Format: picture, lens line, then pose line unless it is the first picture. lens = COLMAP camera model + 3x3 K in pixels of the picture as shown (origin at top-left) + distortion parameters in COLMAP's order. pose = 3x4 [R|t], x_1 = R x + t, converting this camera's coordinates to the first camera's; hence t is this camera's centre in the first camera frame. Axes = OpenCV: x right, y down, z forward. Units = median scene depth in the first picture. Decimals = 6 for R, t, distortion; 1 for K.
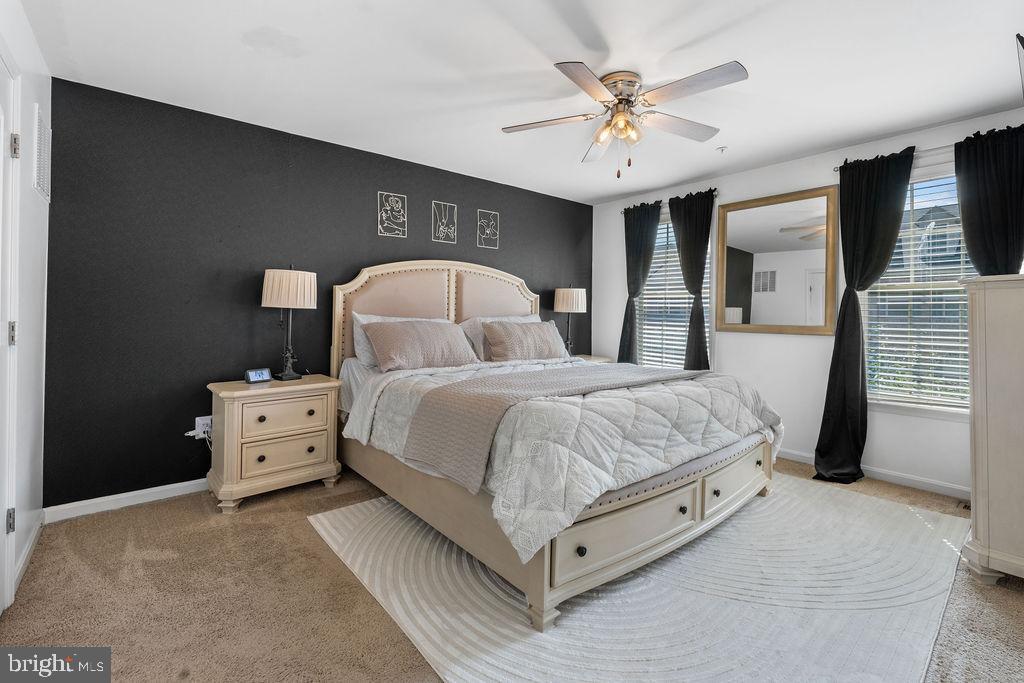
lens RADIAL K [[443.3, 0, 512.0], [0, 443.3, 322.3], [0, 0, 1]] dist [-0.001802, -0.000036]
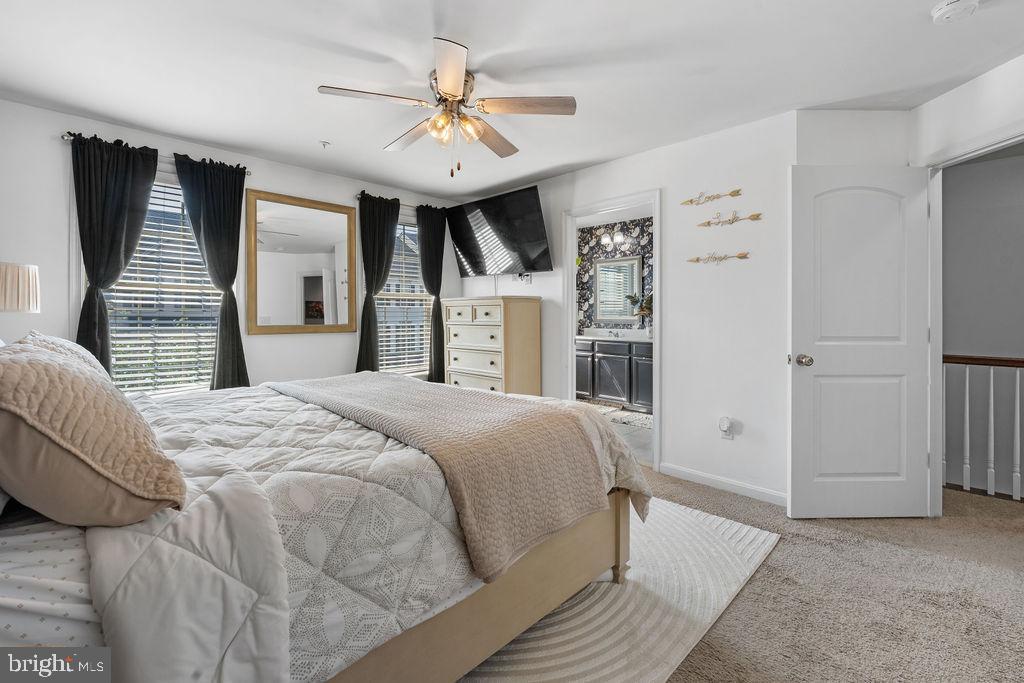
lens RADIAL K [[440.8, 0, 511.4], [0, 440.8, 327.6], [0, 0, 1]] dist [-0.002061, -0.000135]
pose [[-0.088132, -0.039251, 0.995335, -0.444890], [0.017296, 0.999012, 0.040927, -0.019775], [-0.995959, 0.020822, -0.087366, 0.573378]]
